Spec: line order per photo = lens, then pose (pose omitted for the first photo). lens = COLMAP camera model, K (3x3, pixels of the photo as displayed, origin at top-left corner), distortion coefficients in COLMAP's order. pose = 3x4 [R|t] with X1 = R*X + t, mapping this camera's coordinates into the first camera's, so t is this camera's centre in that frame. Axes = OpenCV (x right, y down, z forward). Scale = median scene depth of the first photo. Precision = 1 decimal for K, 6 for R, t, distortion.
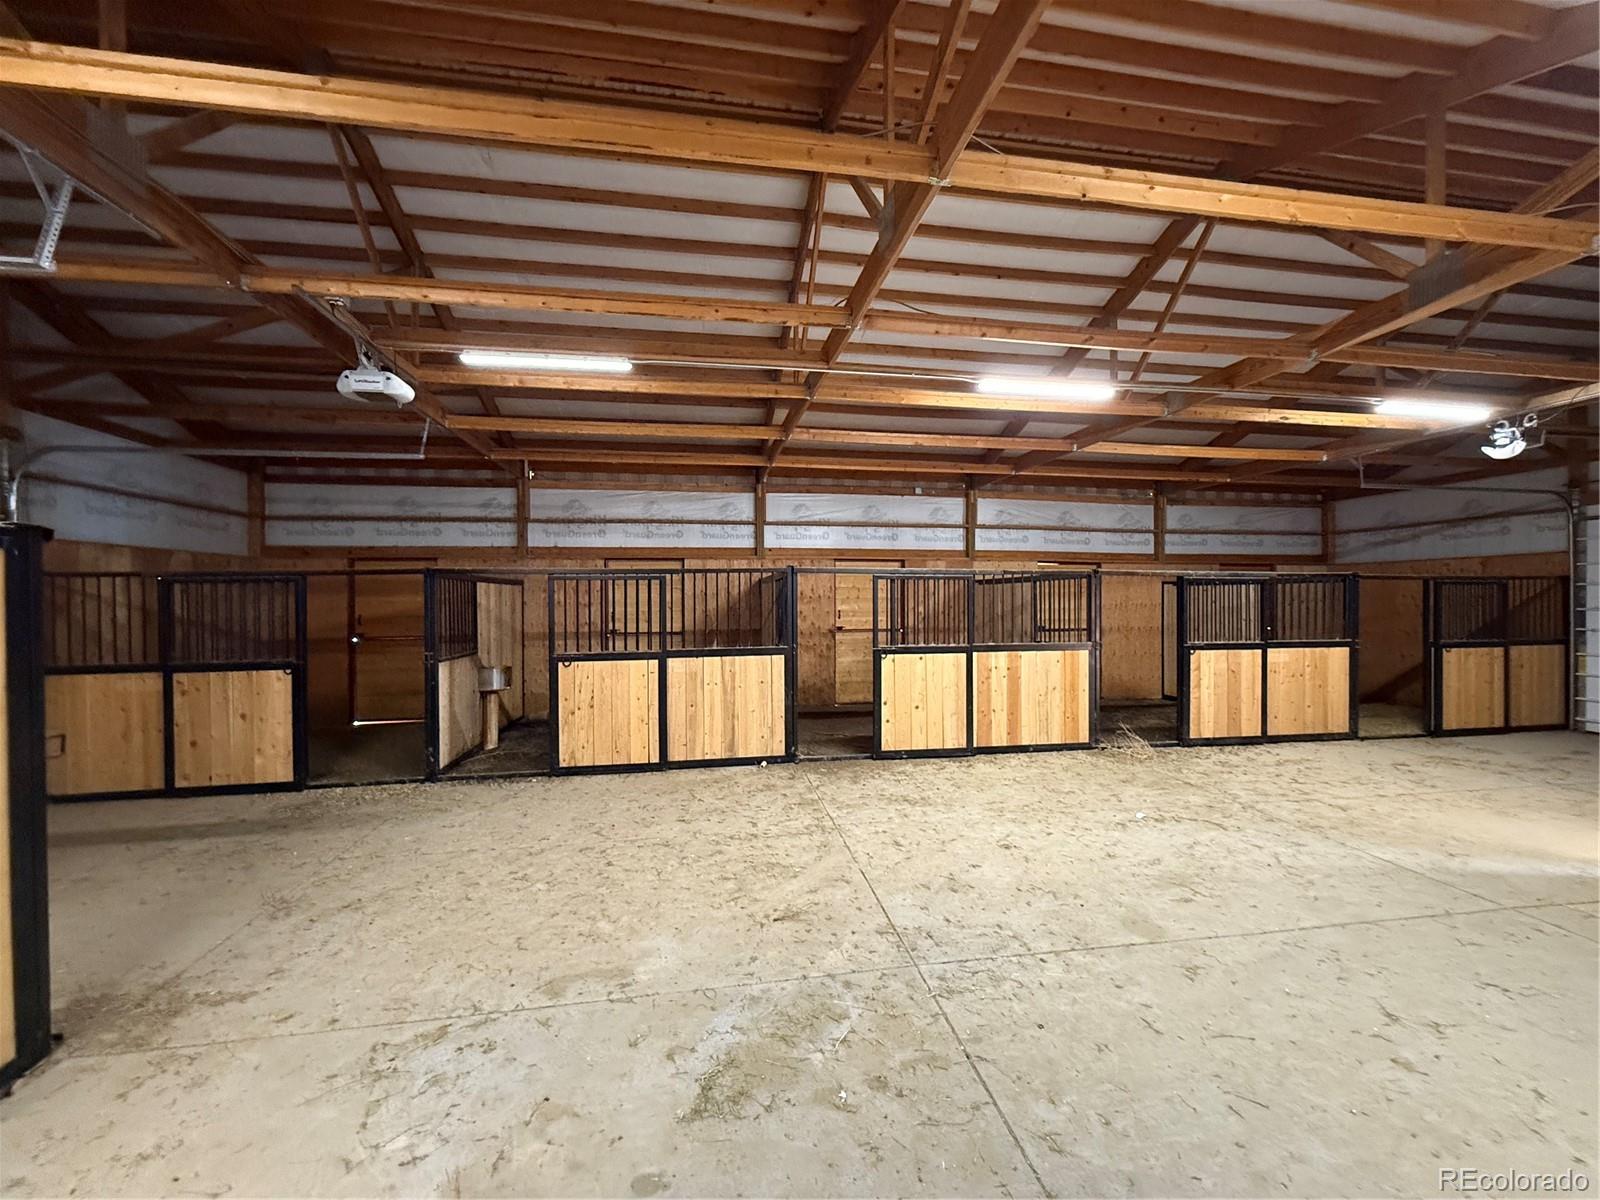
lens RADIAL K [[637.3, 0, 802.2], [0, 637.3, 601.6], [0, 0, 1]] dist [-0.004481, 0.001181]
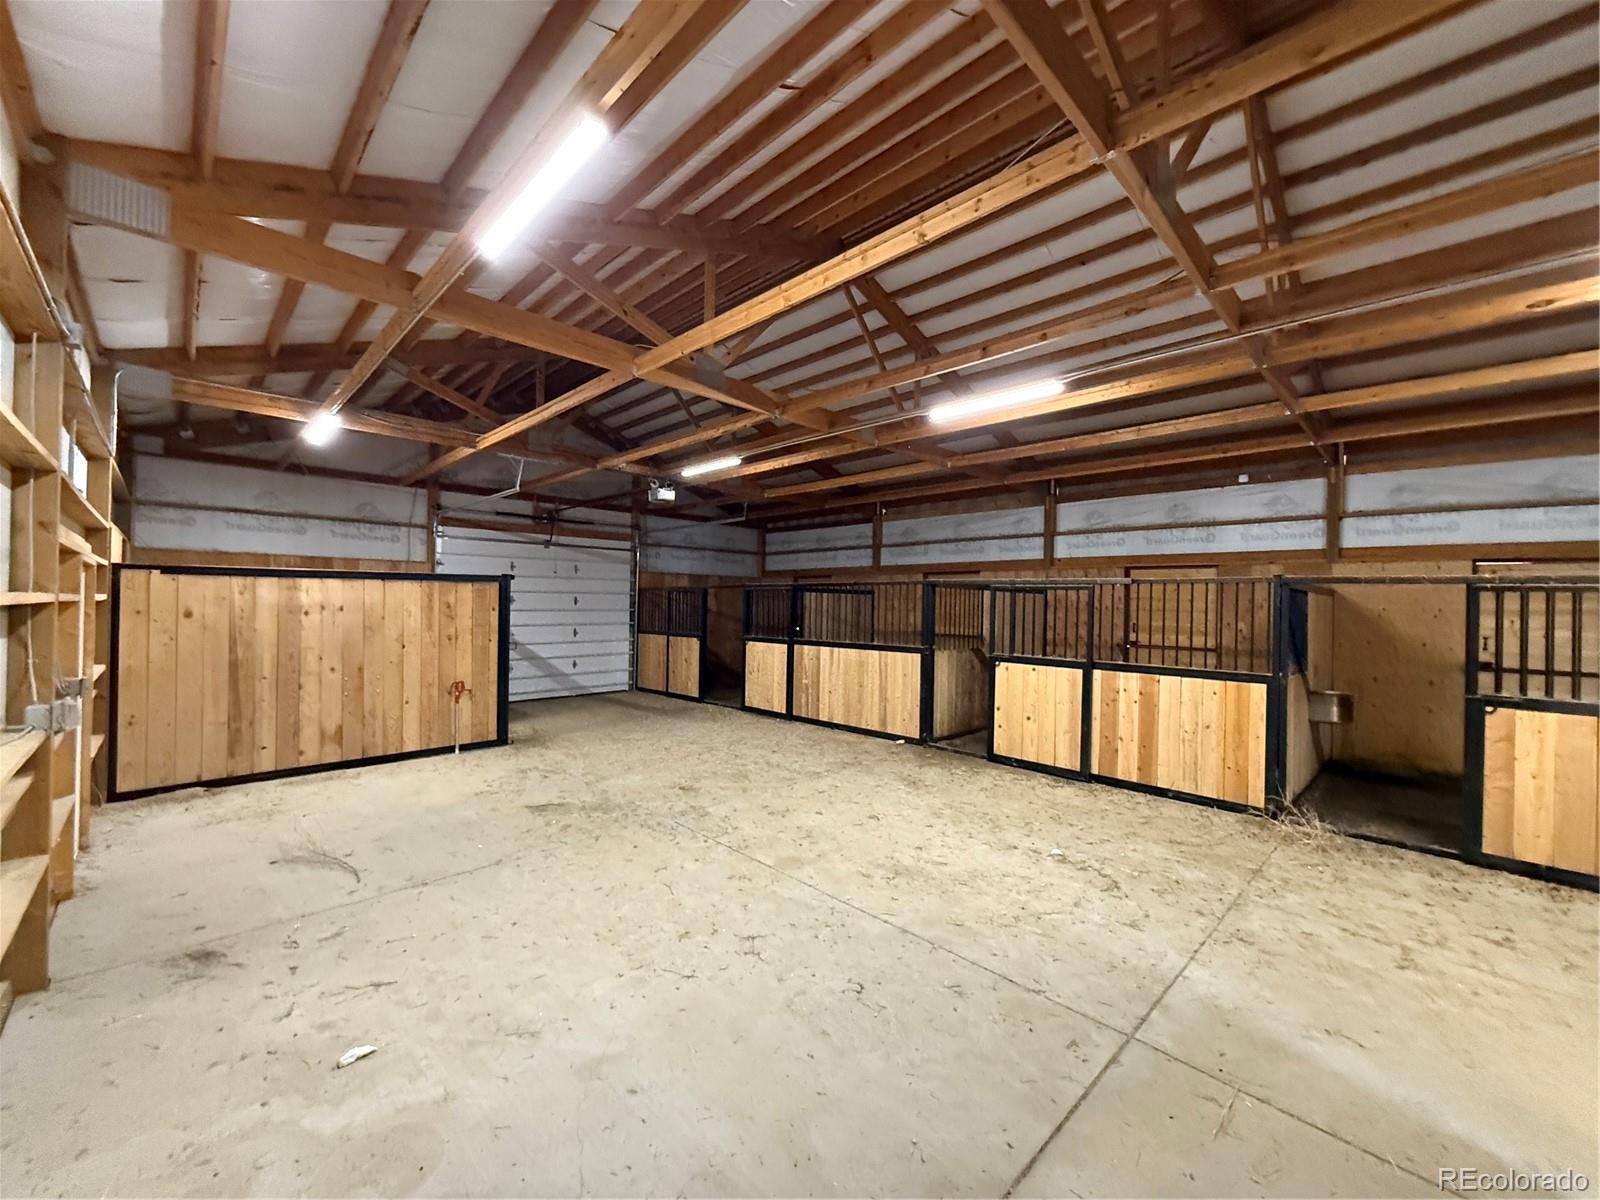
lens RADIAL K [[637.3, 0, 801.3], [0, 637.3, 600.3], [0, 0, 1]] dist [-0.004481, 0.001181]
pose [[0.576250, 0.011126, -0.817198, 0.777772], [-0.025235, 0.999673, -0.004185, -0.004937], [0.816884, 0.023034, 0.576342, 0.131576]]
